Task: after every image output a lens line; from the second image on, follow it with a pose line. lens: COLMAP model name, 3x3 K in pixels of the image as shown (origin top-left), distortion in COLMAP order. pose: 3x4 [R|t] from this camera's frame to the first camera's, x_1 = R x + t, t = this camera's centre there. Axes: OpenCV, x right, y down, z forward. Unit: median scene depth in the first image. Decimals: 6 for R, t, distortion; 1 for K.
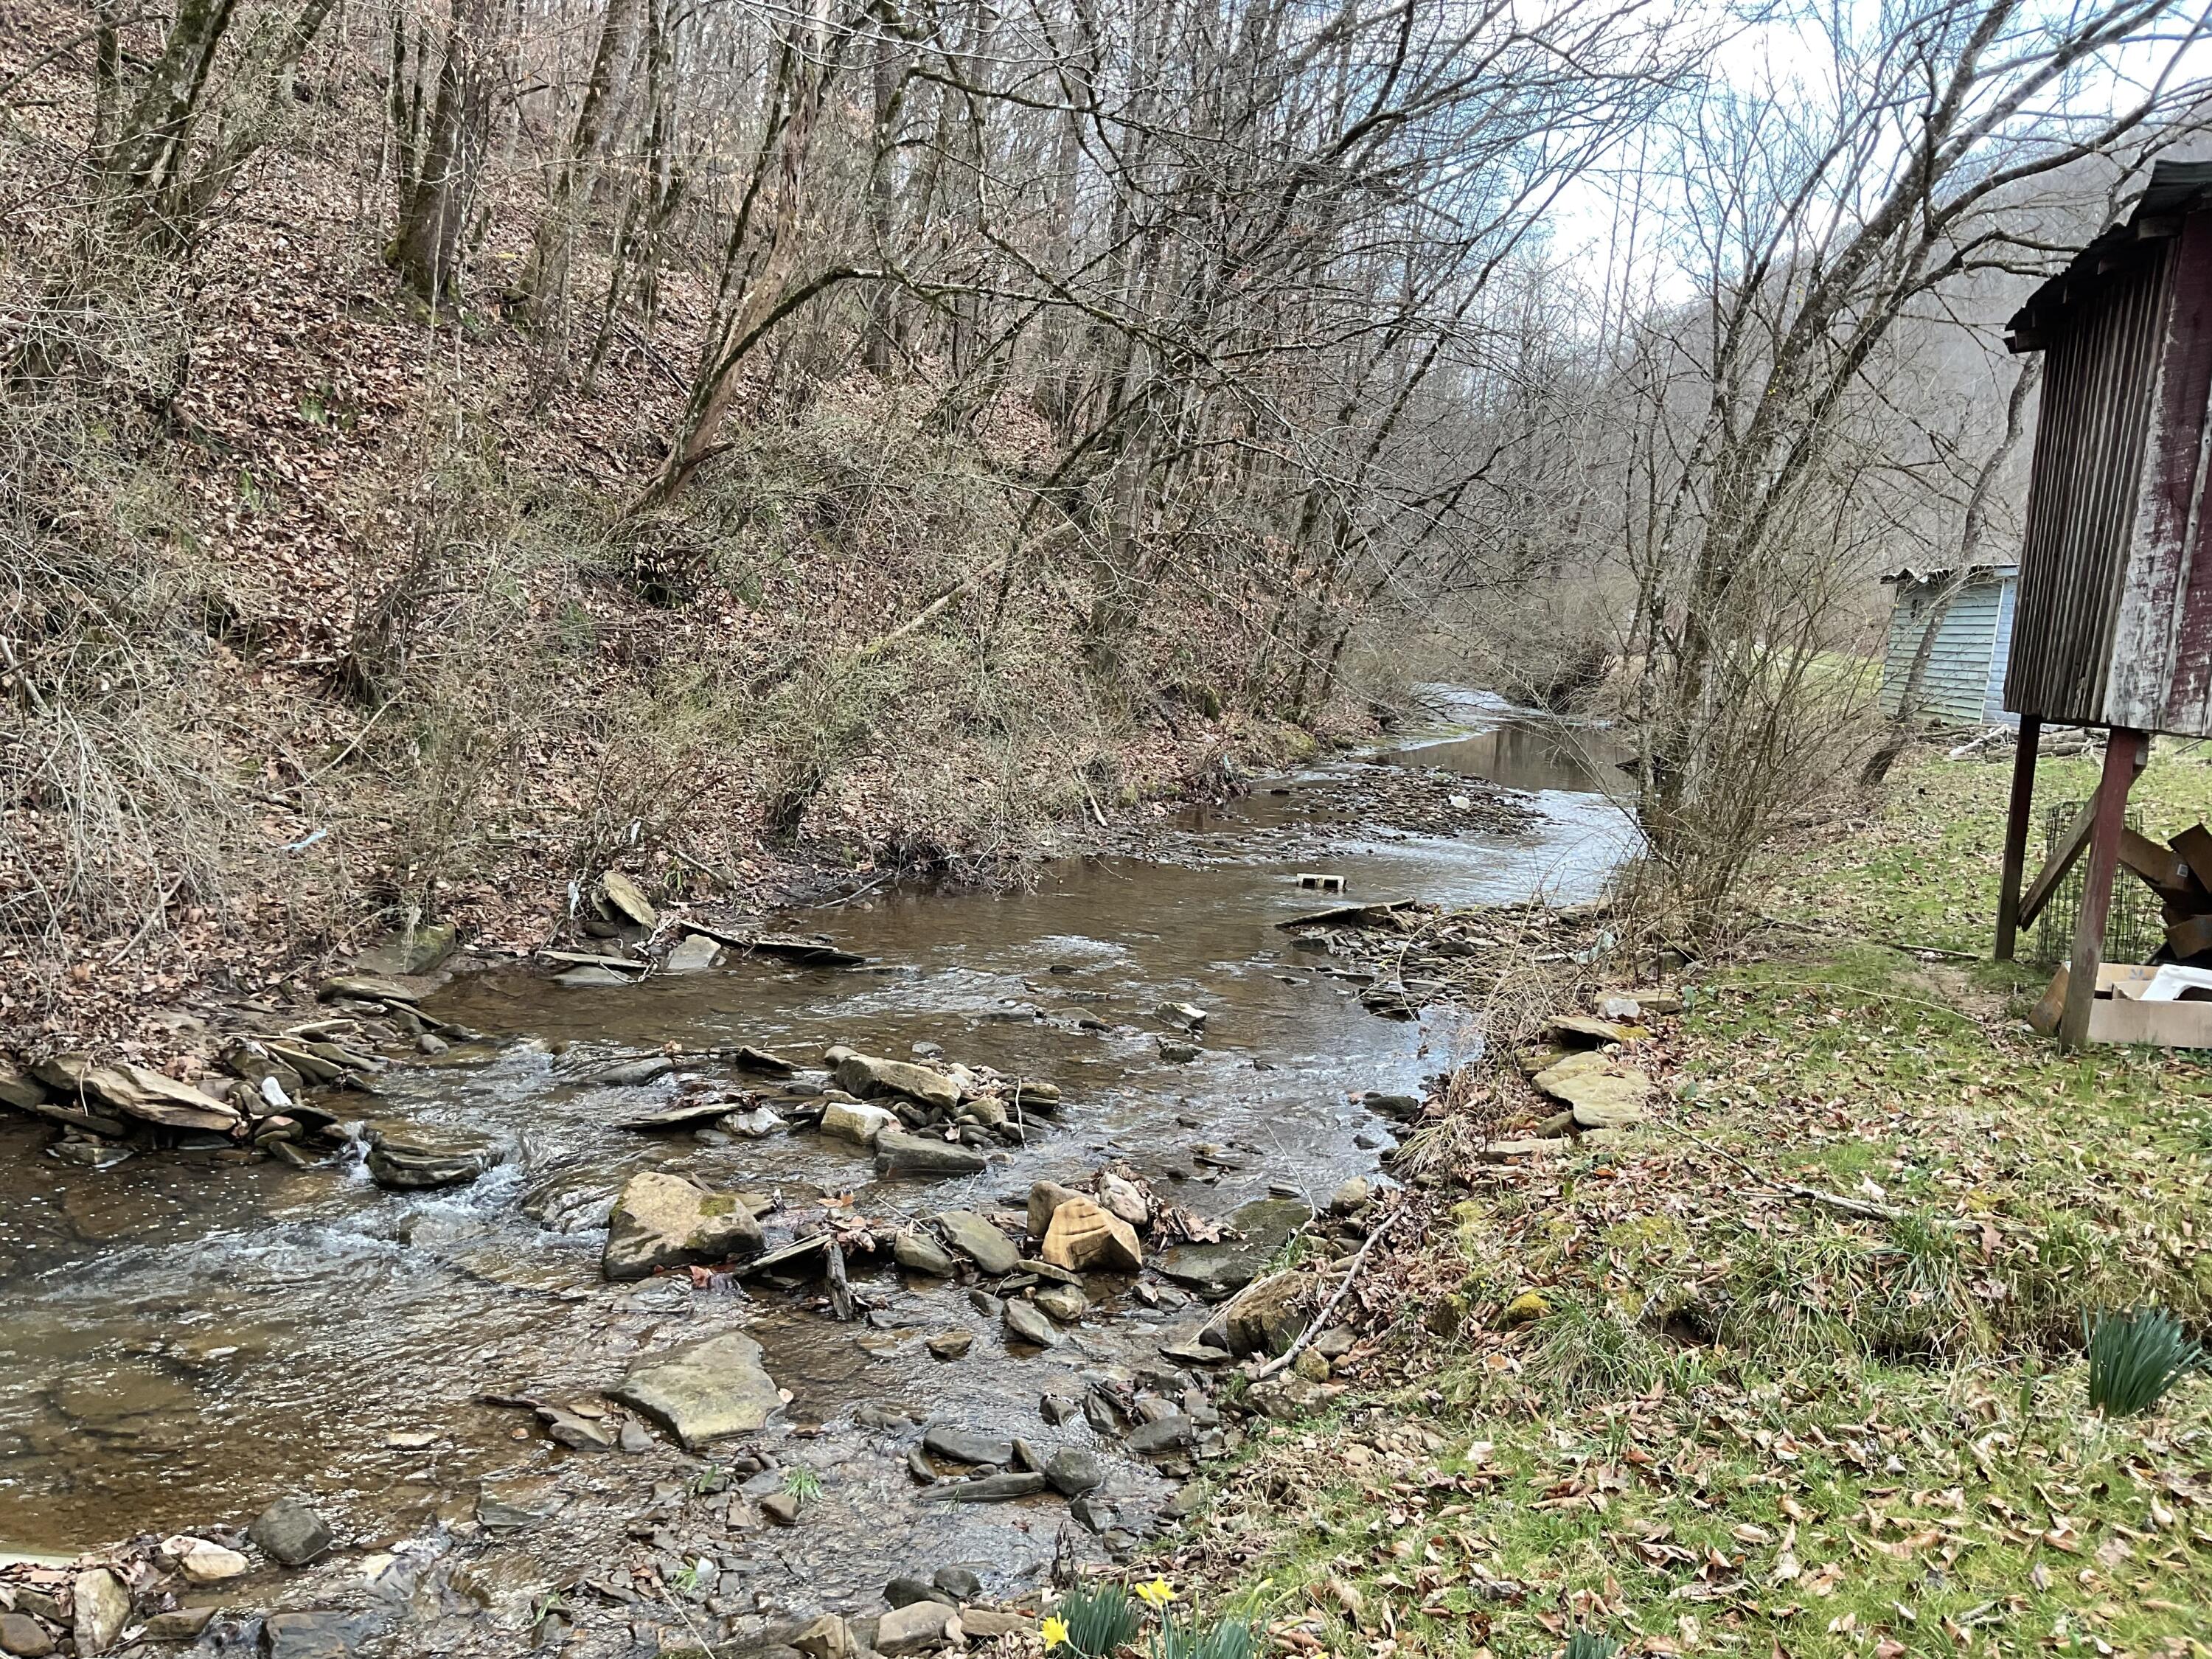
lens RADIAL K [[1791.4, 0, 1095.6], [0, 1791.4, 828.2], [0, 0, 1]] dist [0.071635, -0.163187]
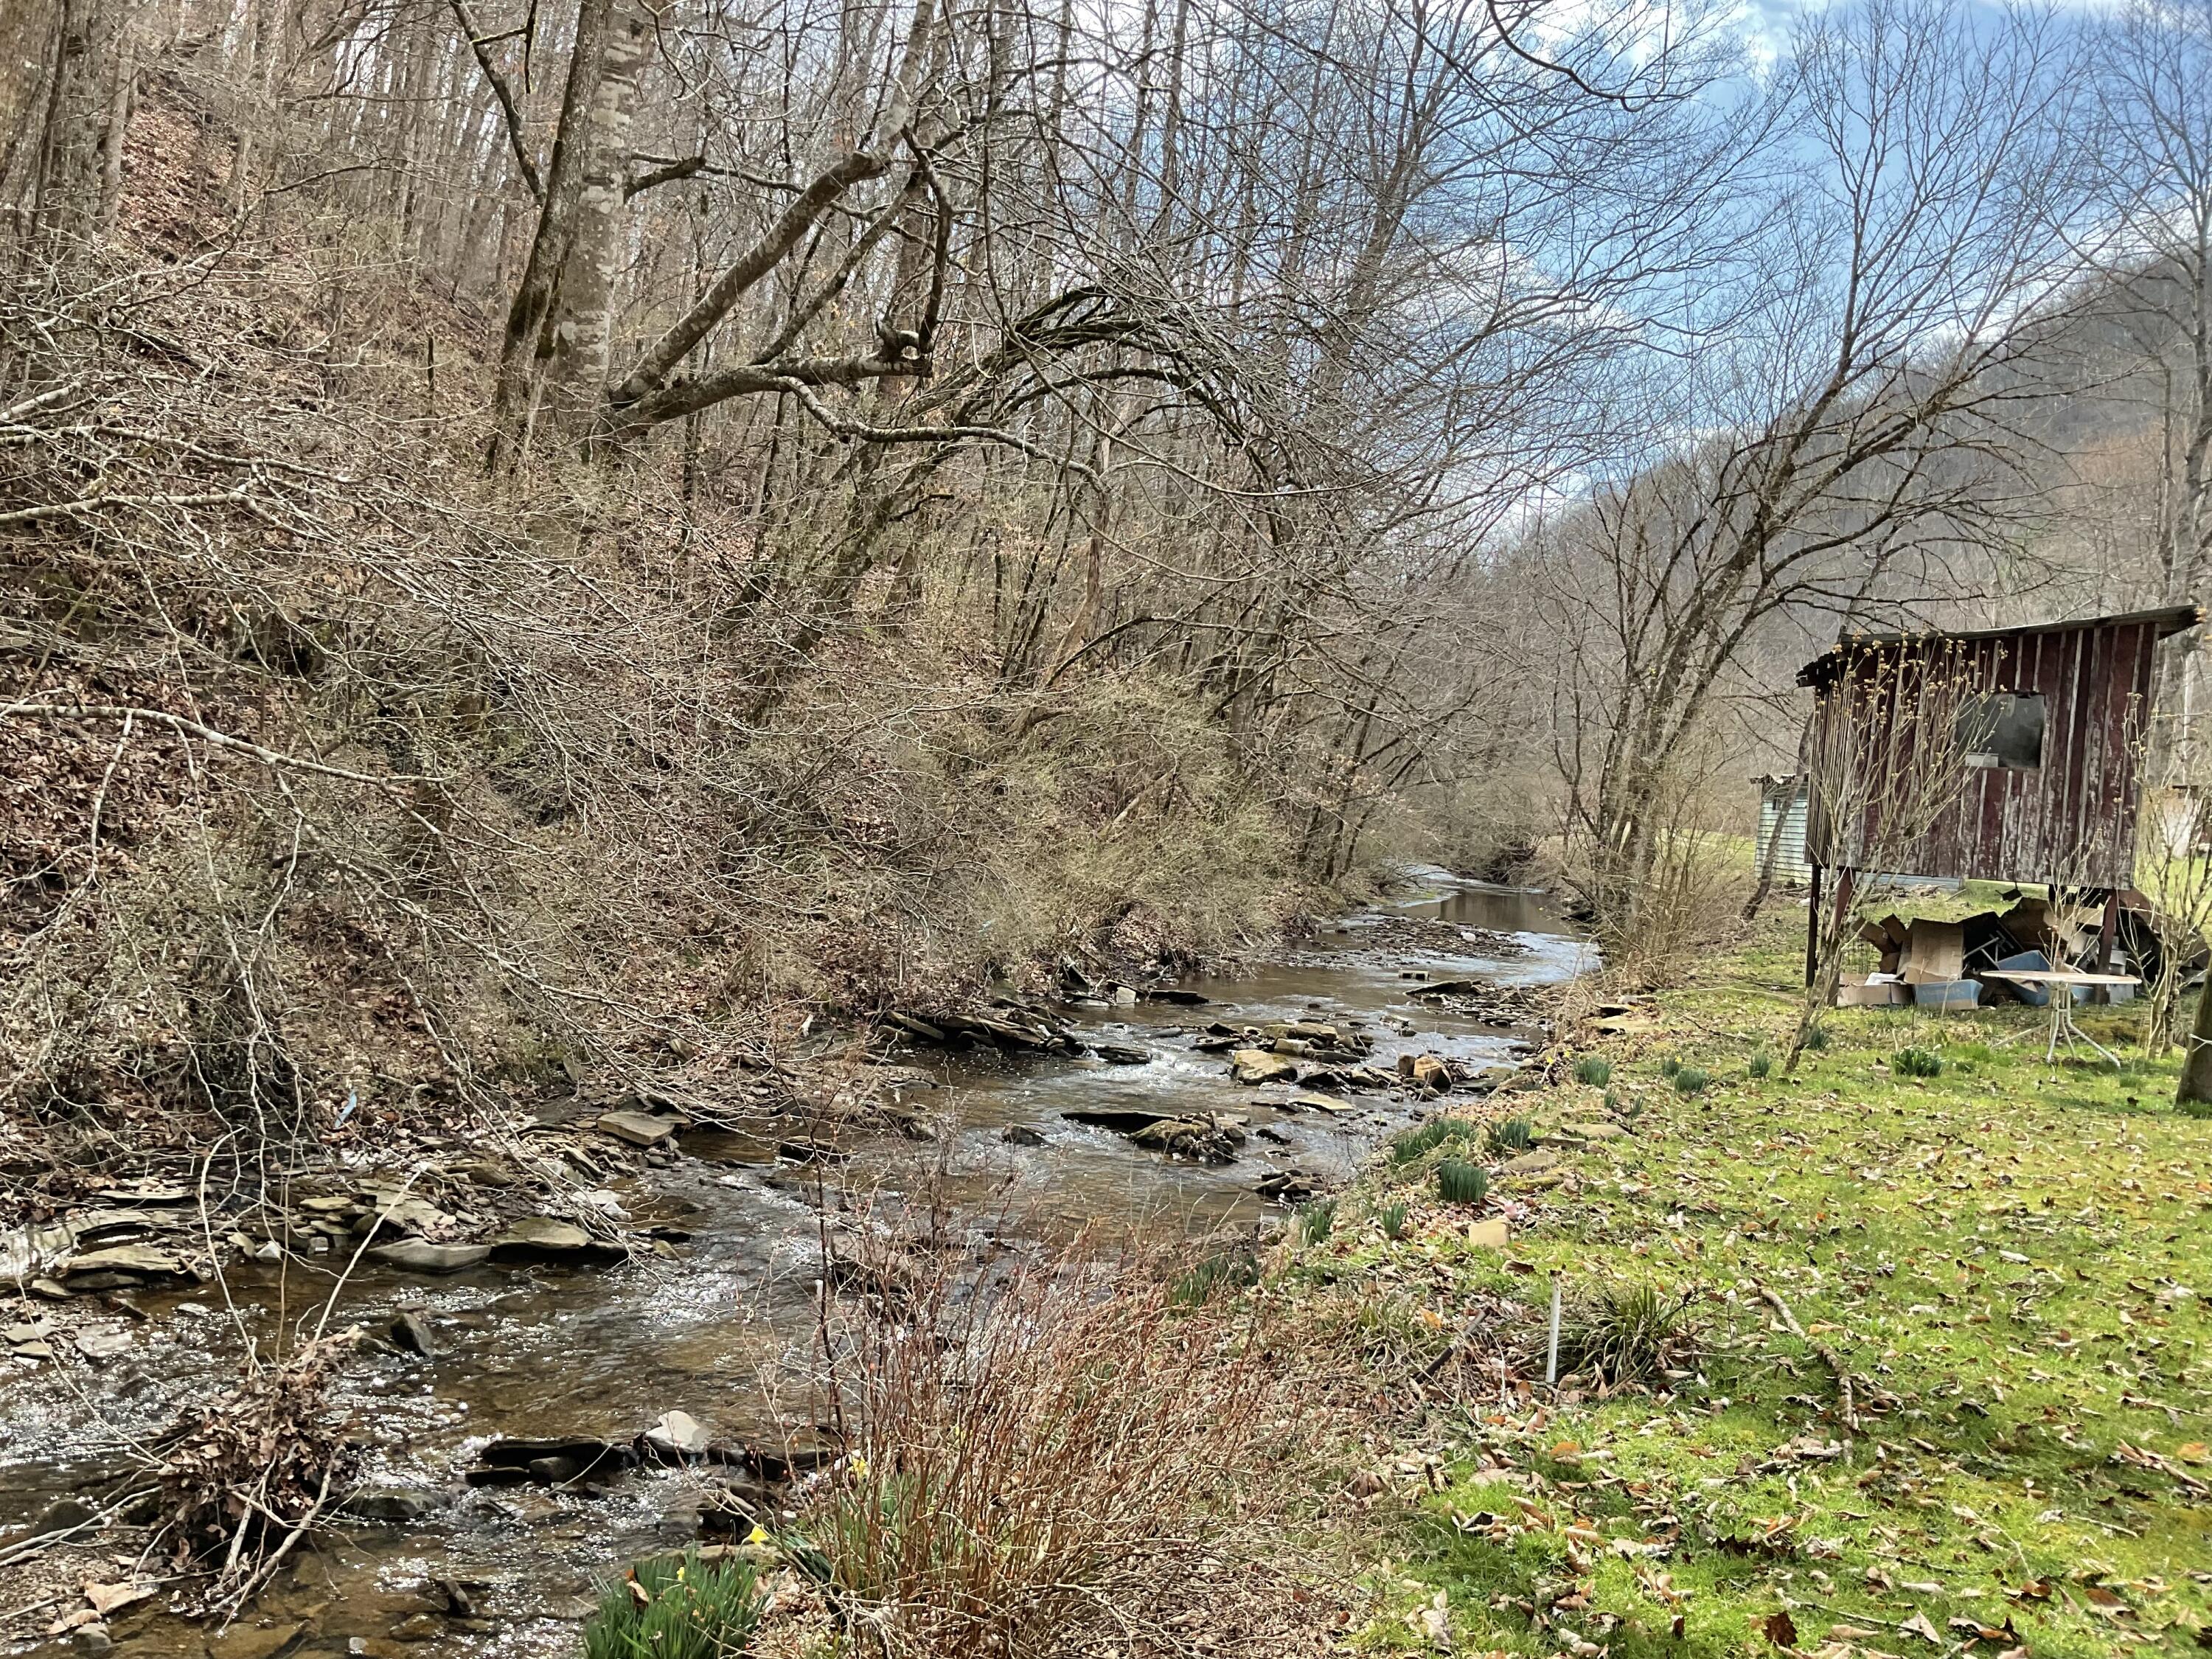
lens RADIAL K [[1791.4, 0, 1095.6], [0, 1791.4, 828.2], [0, 0, 1]] dist [0.071635, -0.163187]
pose [[0.998470, -0.000288, 0.055291, -0.206565], [0.005837, 0.994948, -0.100217, 0.048312], [-0.054983, 0.100387, 0.993428, -0.500930]]
